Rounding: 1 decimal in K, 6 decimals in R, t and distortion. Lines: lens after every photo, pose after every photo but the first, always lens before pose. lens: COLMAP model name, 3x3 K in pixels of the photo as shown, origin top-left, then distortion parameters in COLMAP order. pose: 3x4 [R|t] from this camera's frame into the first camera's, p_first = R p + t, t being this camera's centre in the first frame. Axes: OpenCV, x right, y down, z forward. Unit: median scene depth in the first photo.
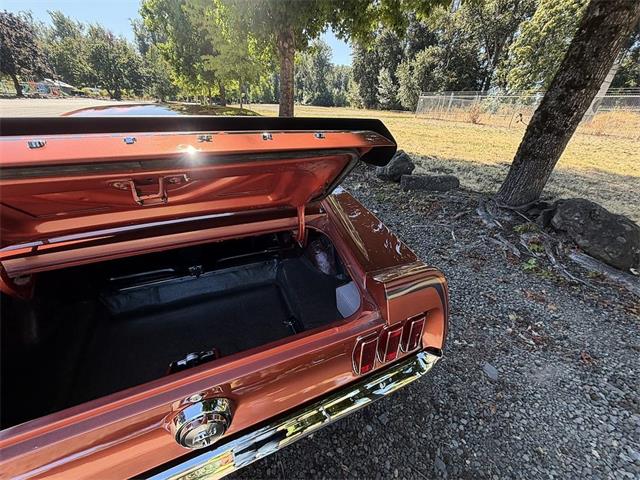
lens RADIAL K [[255.3, 0, 318.3], [0, 255.3, 240.0], [0, 0, 1]] dist [-0.000605, -0.000437]
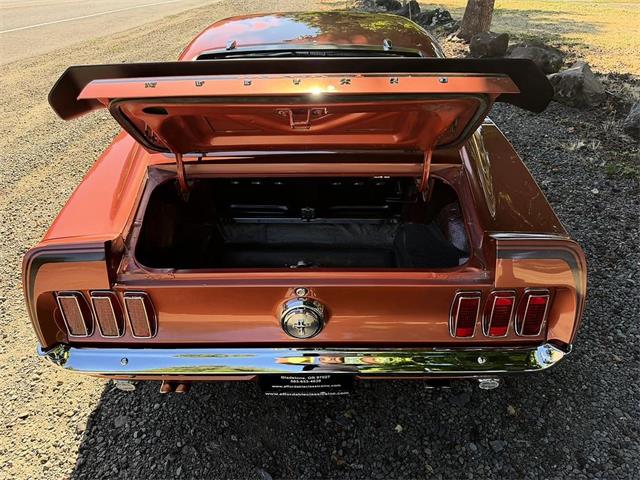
lens RADIAL K [[446.6, 0, 323.2], [0, 446.6, 242.4], [0, 0, 1]] dist [0.076808, -0.095402]
pose [[0.913508, 0.180913, -0.364382, 0.229032], [-0.169421, 0.983492, 0.063559, 0.147607], [0.369865, 0.003672, 0.929078, -0.613394]]
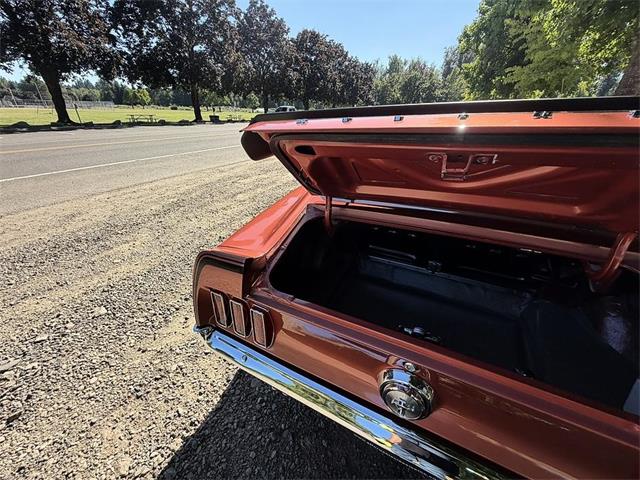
lens RADIAL K [[255.3, 0, 318.3], [0, 255.3, 240.0], [0, 0, 1]] dist [-0.000605, -0.000437]
pose [[0.611580, 0.310697, -0.727625, -0.071432], [-0.349078, 0.931277, 0.104252, 0.101008], [0.710010, 0.190239, 0.678007, -0.047323]]
